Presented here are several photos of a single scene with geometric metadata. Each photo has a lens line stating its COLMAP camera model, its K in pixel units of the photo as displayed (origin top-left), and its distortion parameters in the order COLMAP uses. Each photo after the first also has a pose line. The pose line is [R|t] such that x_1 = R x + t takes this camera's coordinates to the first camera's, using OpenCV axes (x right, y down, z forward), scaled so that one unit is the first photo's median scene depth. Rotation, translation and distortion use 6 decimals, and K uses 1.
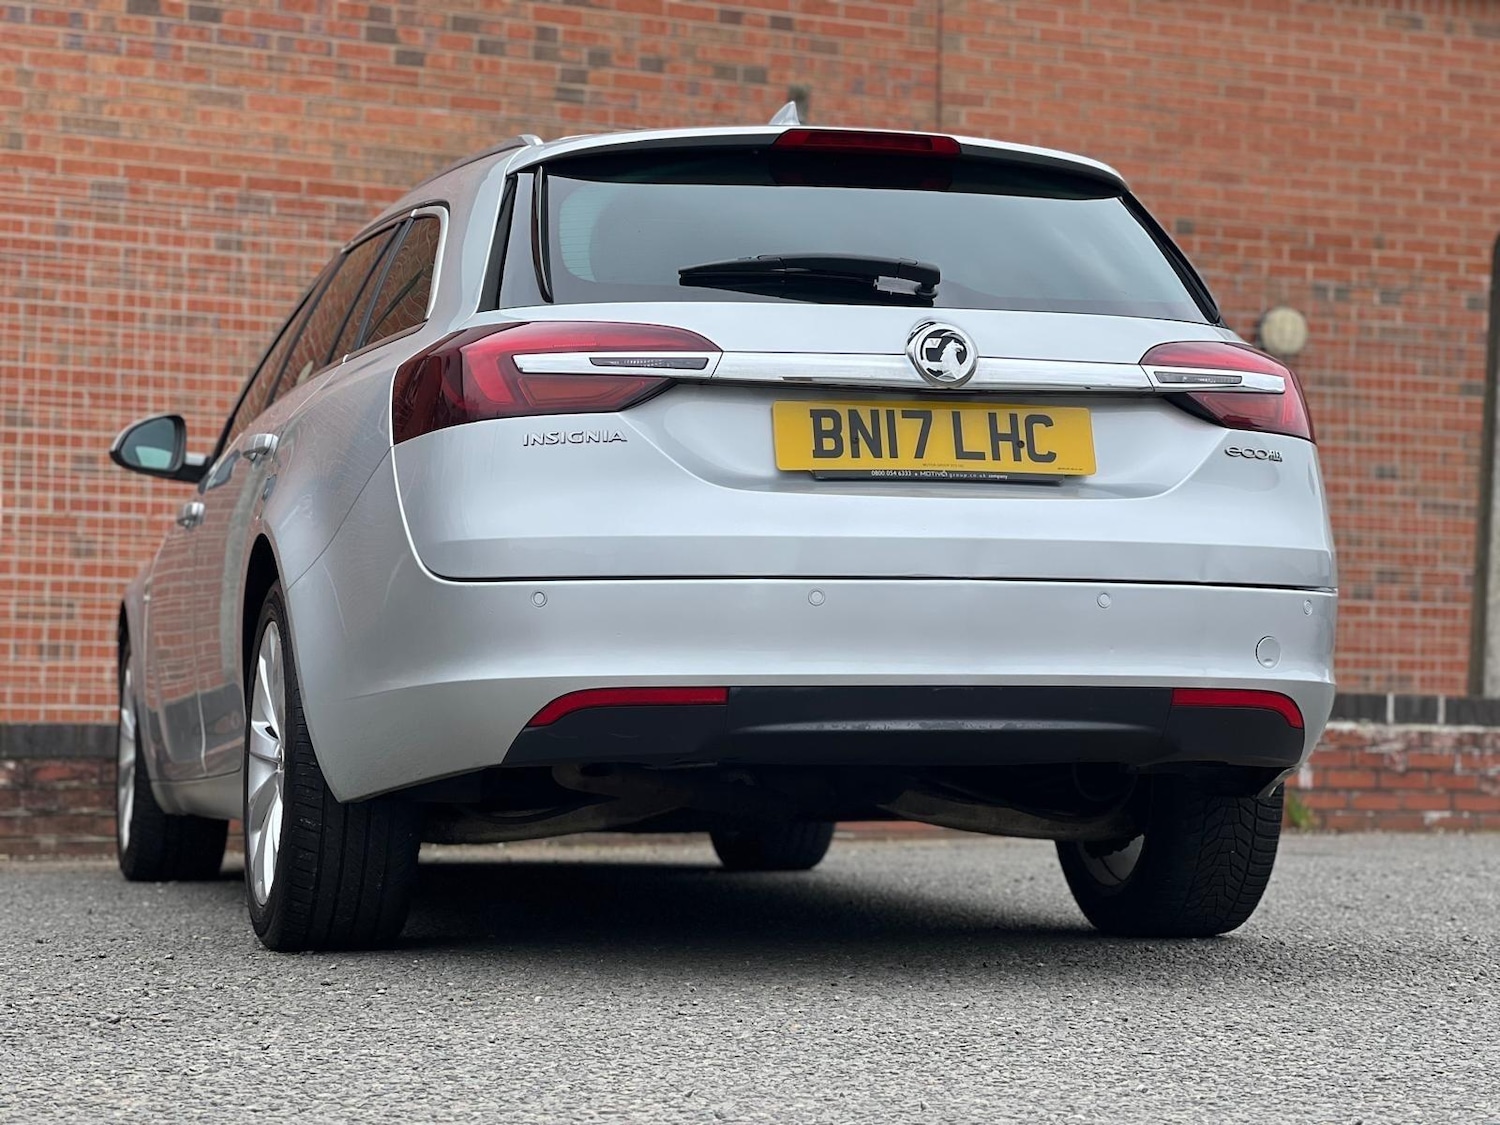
lens RADIAL K [[3285.9, 0, 751.0], [0, 3285.9, 537.2], [0, 0, 1]] dist [0.205839, 0.000000]
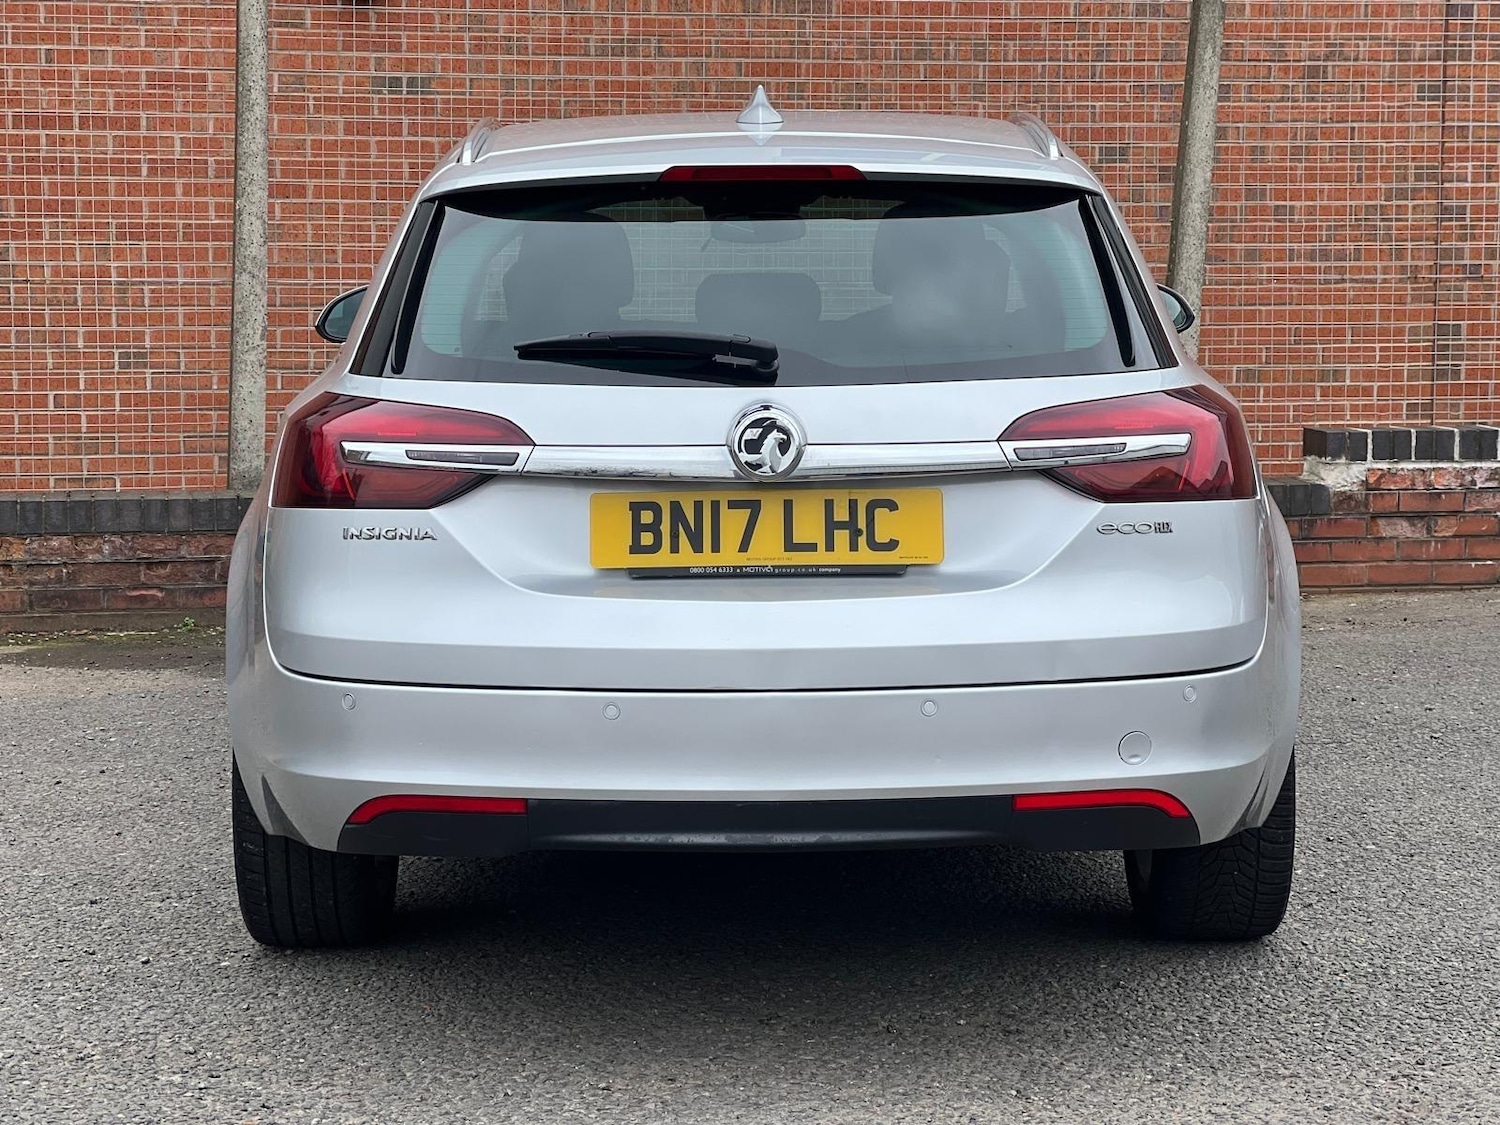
lens RADIAL K [[3285.9, 0, 730.1], [0, 3285.9, 520.4], [0, 0, 1]] dist [0.205839, 0.000000]
pose [[0.962784, 0.018341, -0.269648, 0.300752], [0.024586, 0.987615, 0.154961, -0.178807], [0.269150, -0.155823, 0.950409, 0.091441]]
